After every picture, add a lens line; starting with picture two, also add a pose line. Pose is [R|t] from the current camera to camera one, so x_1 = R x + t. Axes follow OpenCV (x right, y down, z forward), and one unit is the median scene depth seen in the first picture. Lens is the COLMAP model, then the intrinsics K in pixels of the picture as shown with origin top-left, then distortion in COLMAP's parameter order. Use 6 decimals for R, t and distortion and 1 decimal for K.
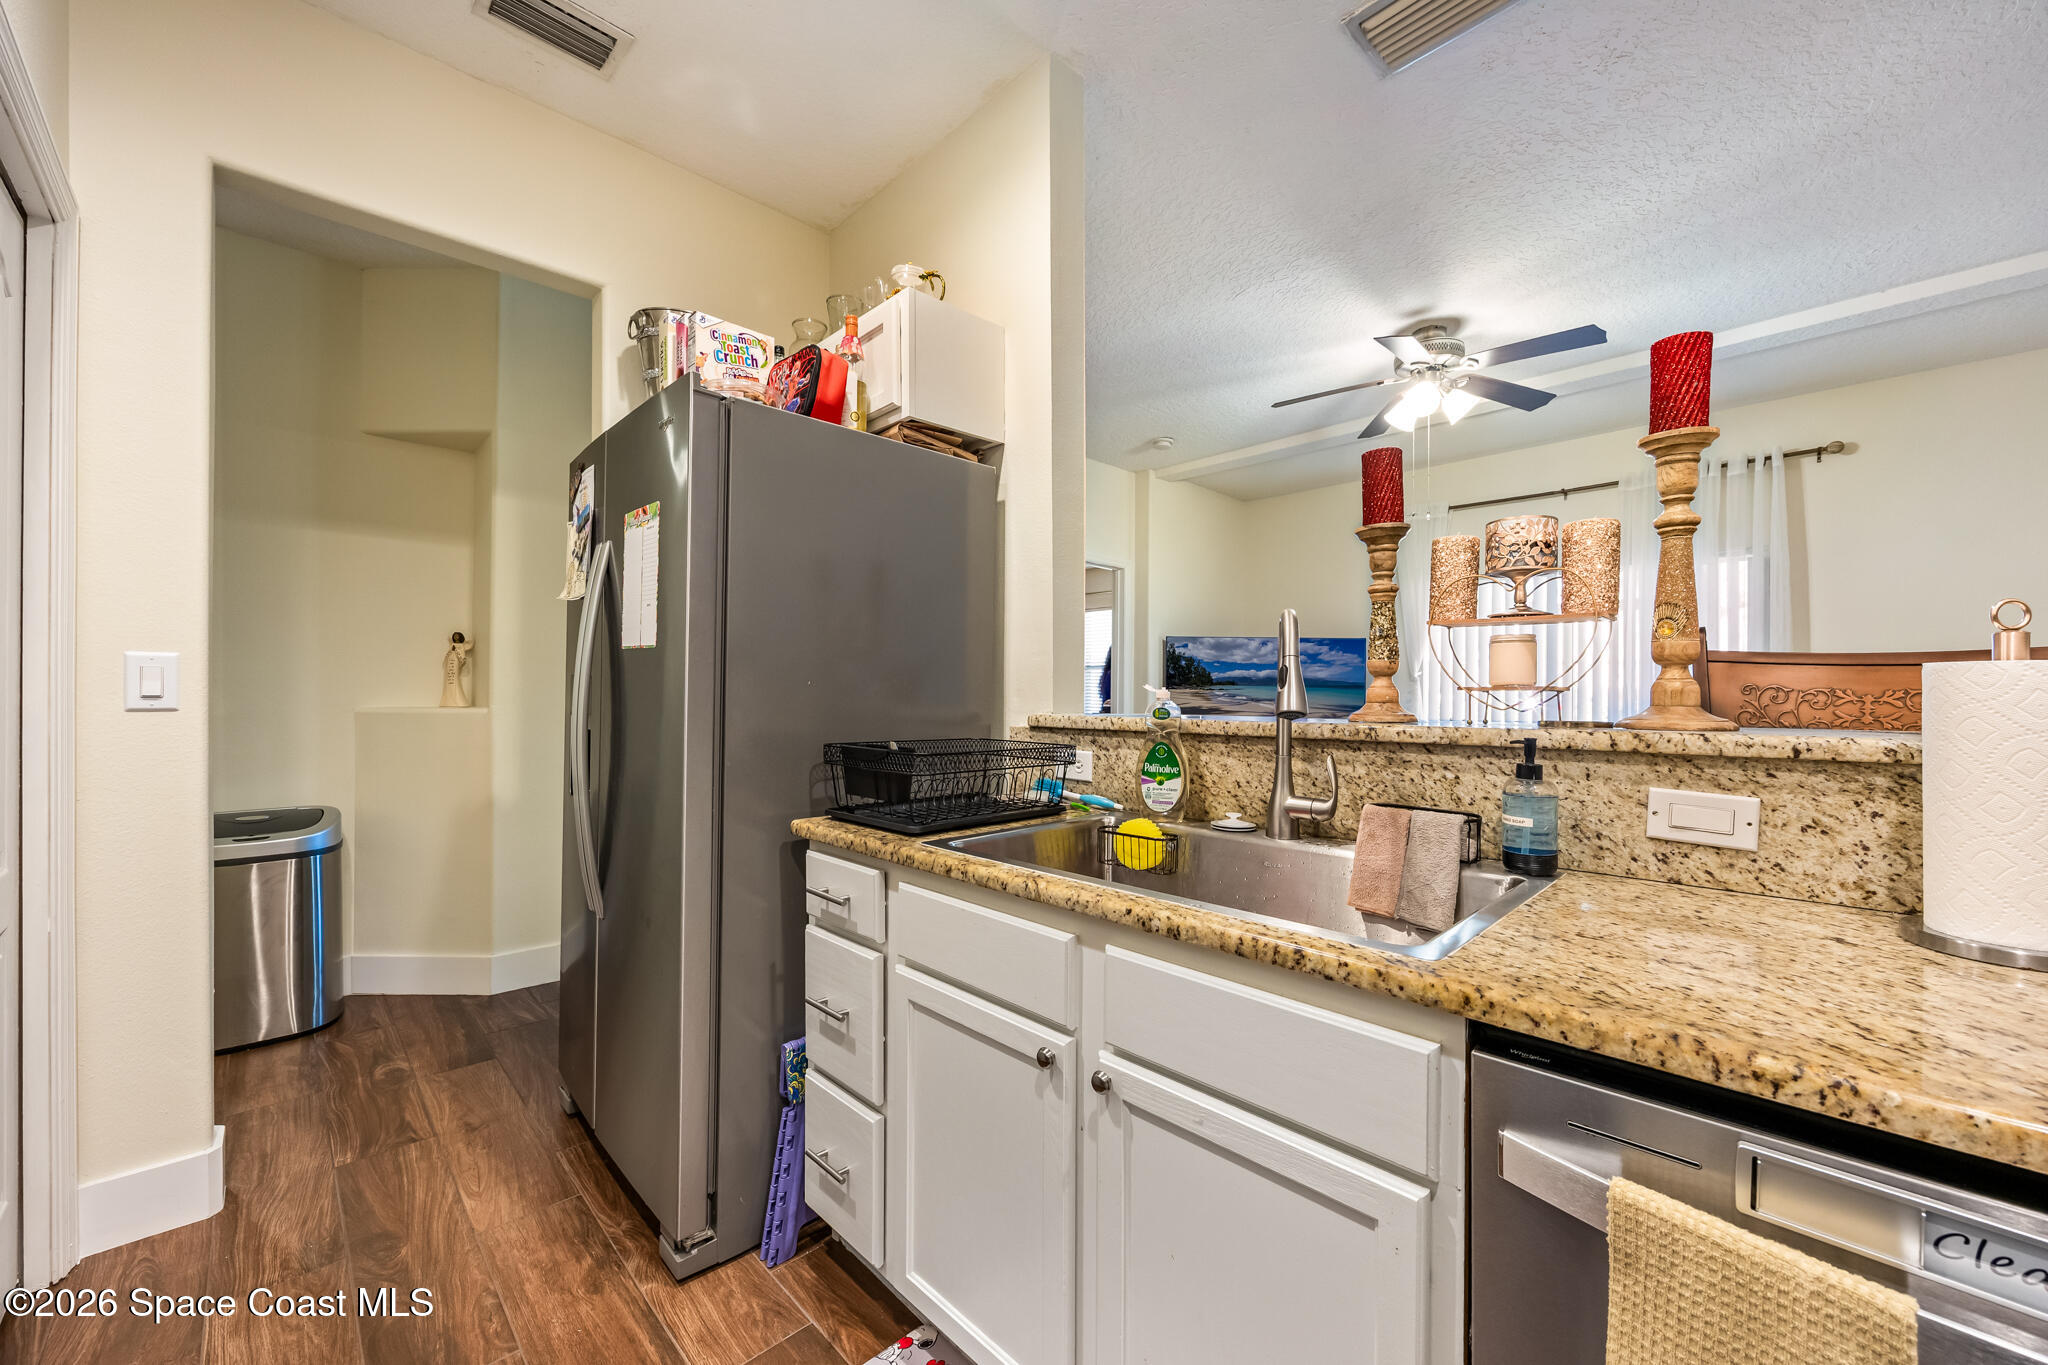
lens RADIAL K [[786.3, 0, 1016.4], [0, 786.3, 691.0], [0, 0, 1]] dist [-0.003410, -0.000229]
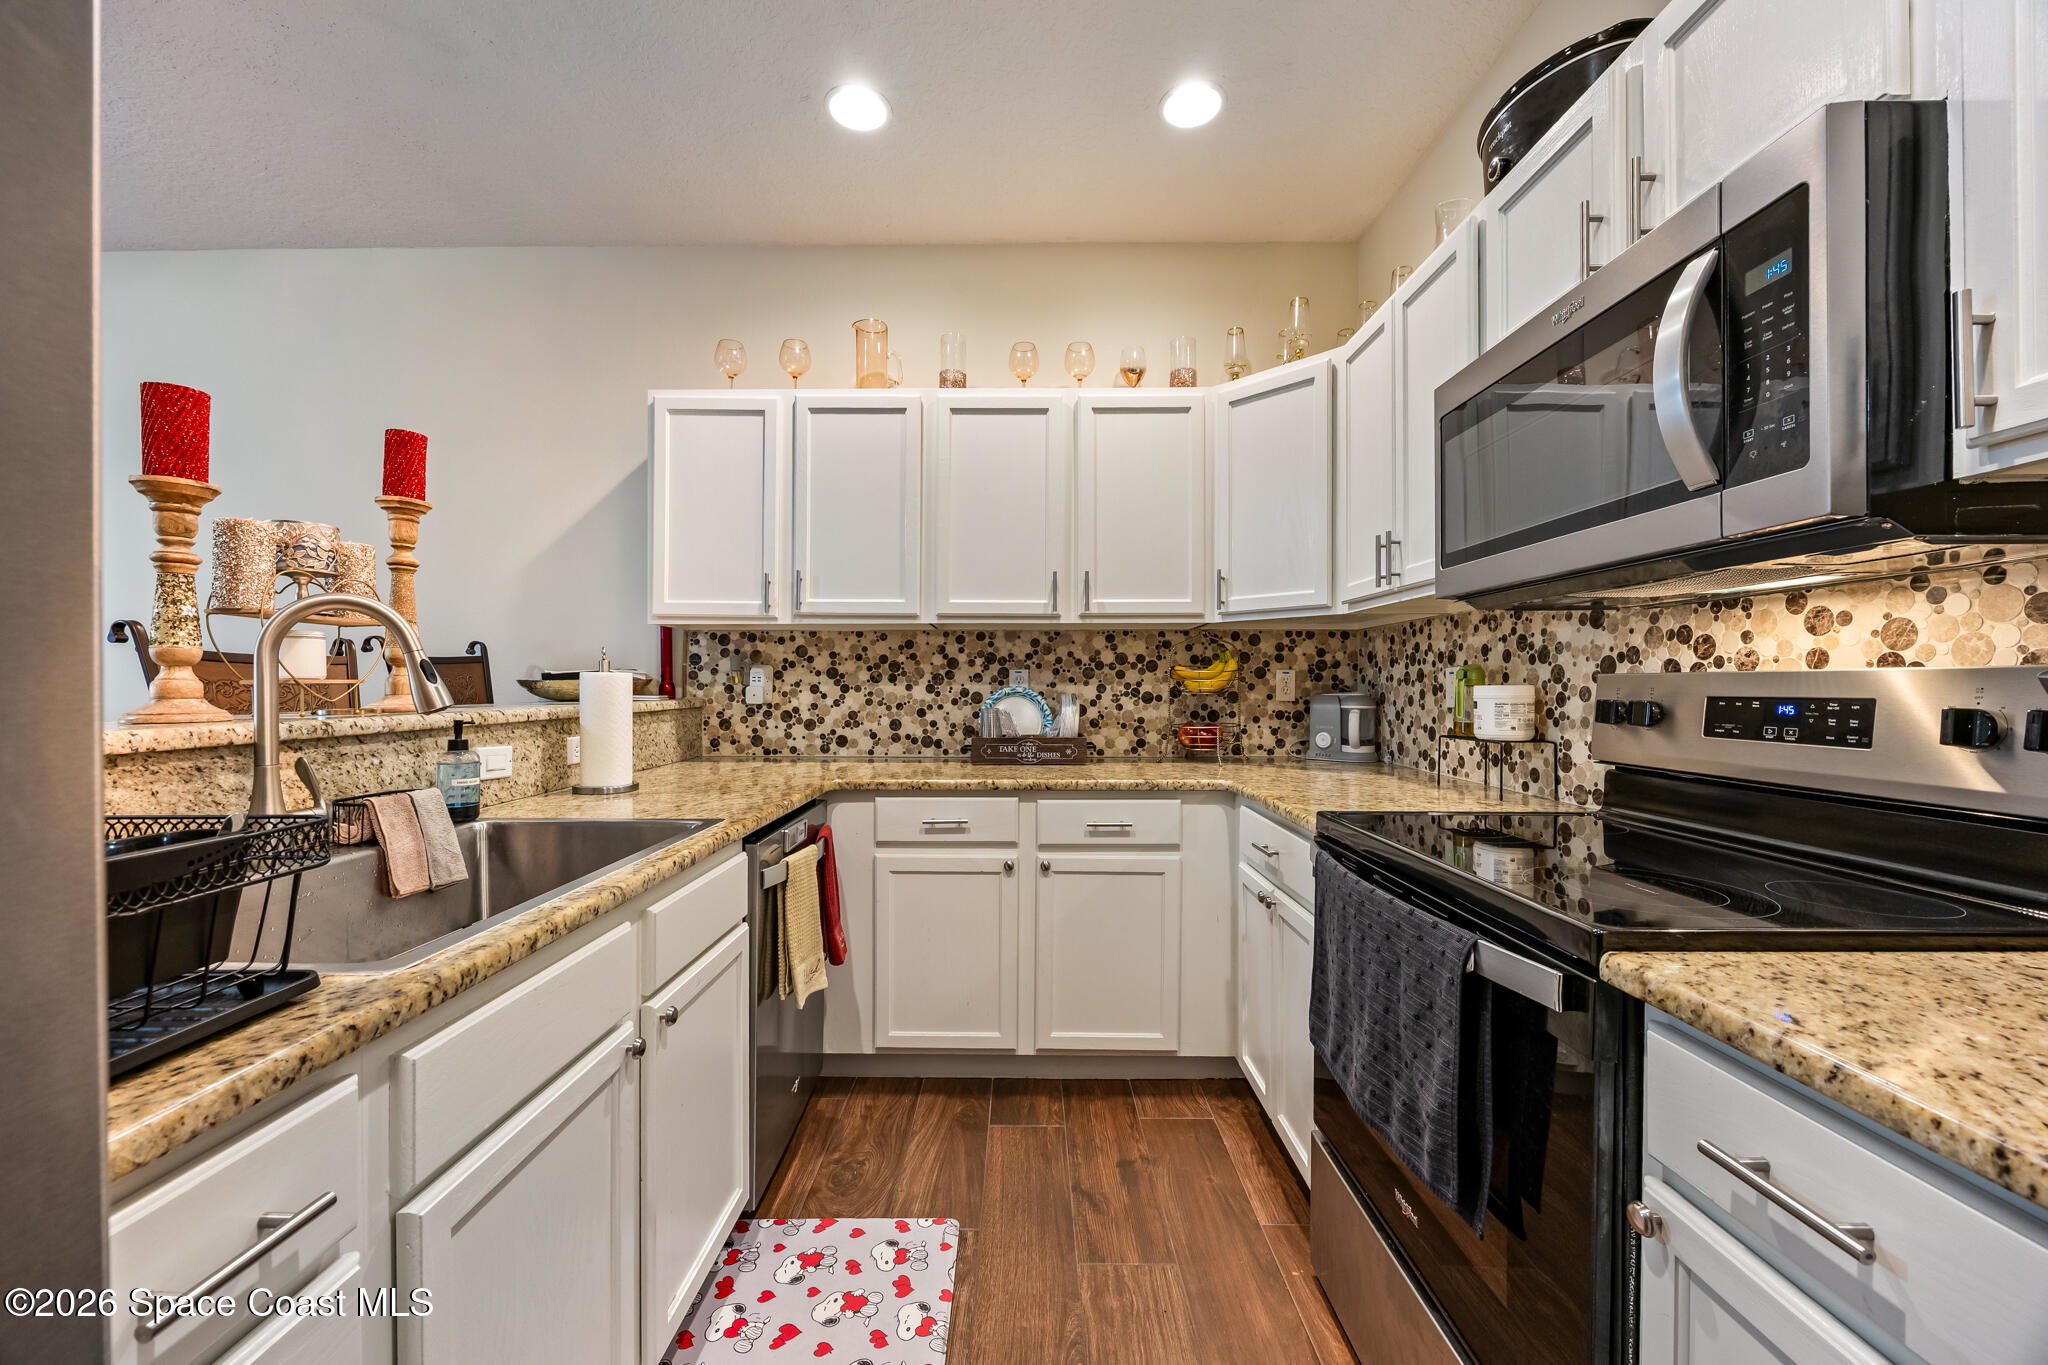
lens RADIAL K [[786.3, 0, 1009.9], [0, 786.3, 696.1], [0, 0, 1]] dist [-0.003410, -0.000229]
pose [[-0.705437, -0.015554, 0.708601, -0.476132], [-0.005584, 0.999850, 0.016388, -0.003842], [-0.708750, 0.007603, -0.705419, 0.641150]]
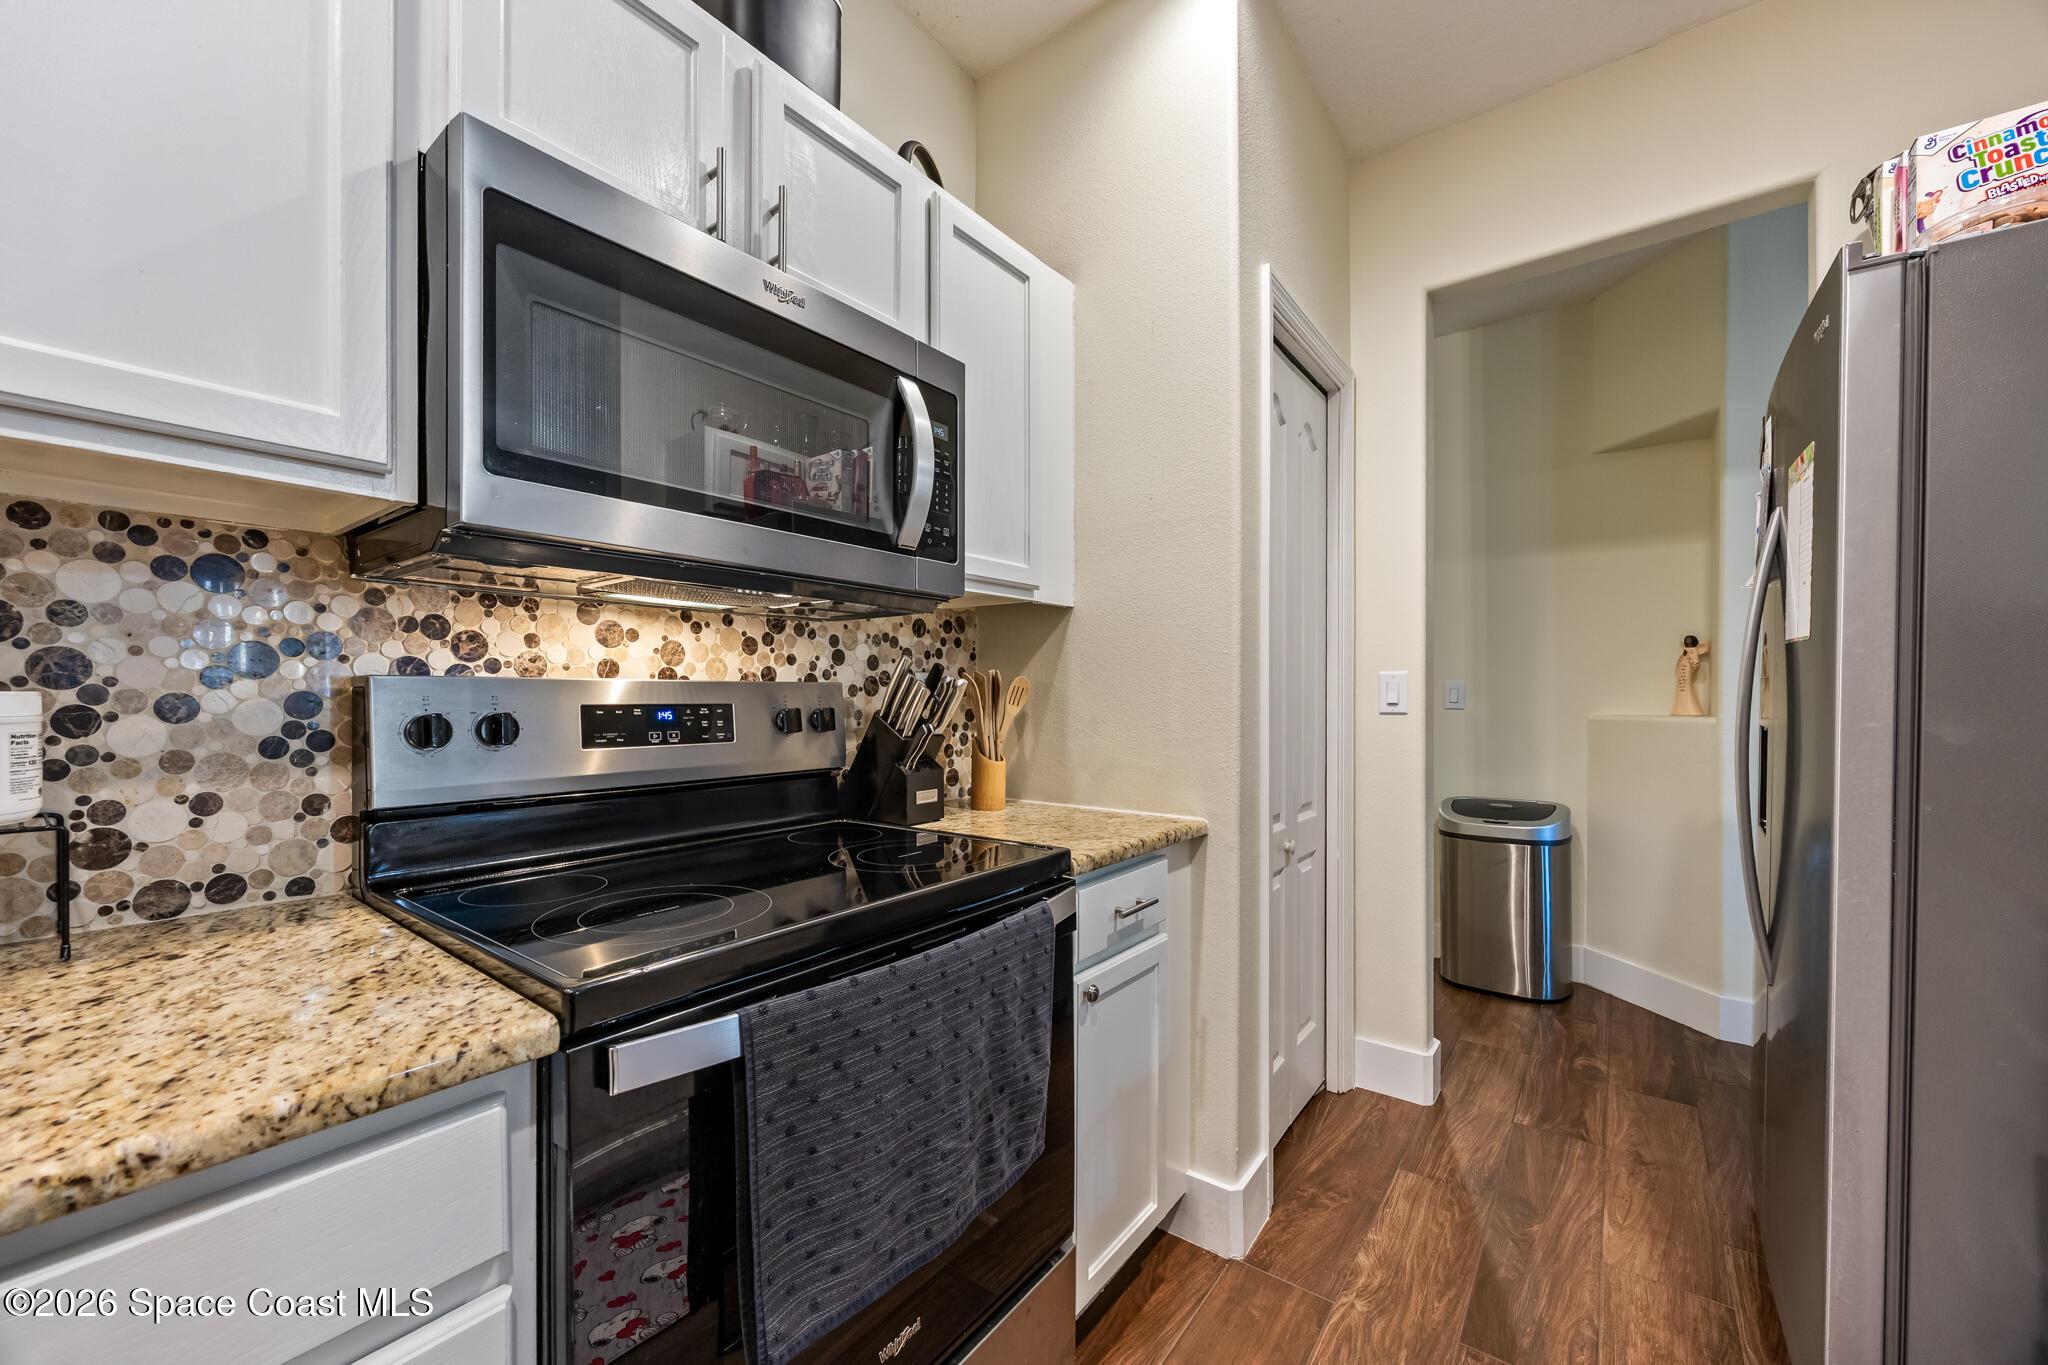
lens RADIAL K [[786.3, 0, 1032.6], [0, 786.3, 698.3], [0, 0, 1]] dist [-0.003410, -0.000229]
pose [[0.160078, -0.003704, -0.987097, 0.110897], [0.002717, 0.999991, -0.003312, 0.000657], [0.987101, -0.002152, 0.160086, 0.112656]]
